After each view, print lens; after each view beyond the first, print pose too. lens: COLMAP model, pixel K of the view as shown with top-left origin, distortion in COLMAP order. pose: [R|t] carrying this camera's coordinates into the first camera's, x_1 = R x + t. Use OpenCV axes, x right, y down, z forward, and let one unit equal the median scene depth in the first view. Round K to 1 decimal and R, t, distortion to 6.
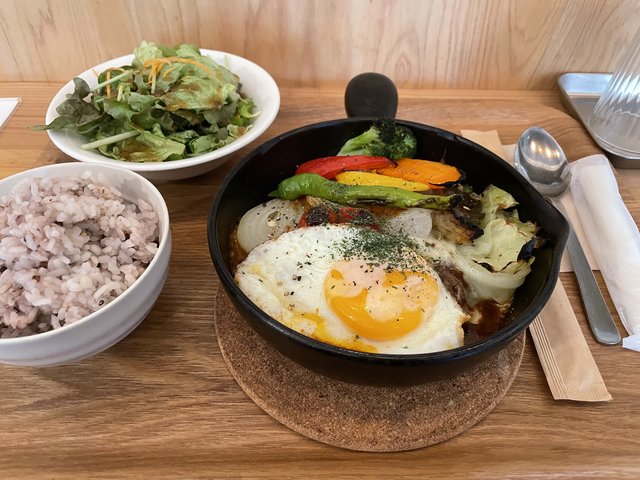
lens RADIAL K [[491.8, 0, 337.5], [0, 491.8, 240.1], [0, 0, 1]] dist [0.091608, -0.144675]
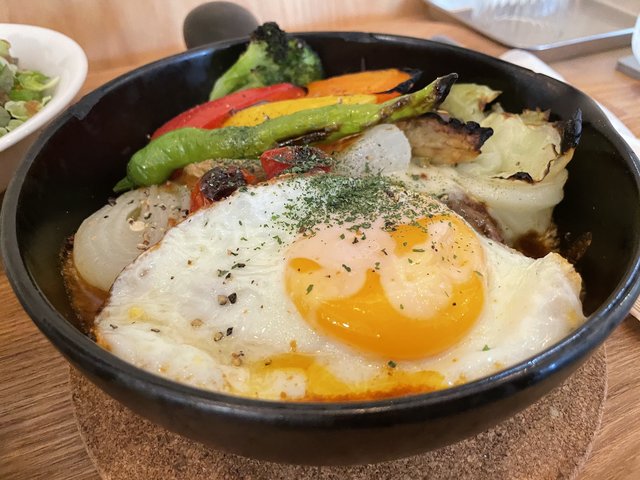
lens RADIAL K [[491.8, 0, 337.5], [0, 491.8, 240.1], [0, 0, 1]] dist [0.091608, -0.144675]
pose [[0.912589, -0.303666, 0.273802, -0.095326], [0.314599, 0.949215, 0.004182, 0.050206], [-0.261167, 0.082322, 0.961777, 0.459506]]
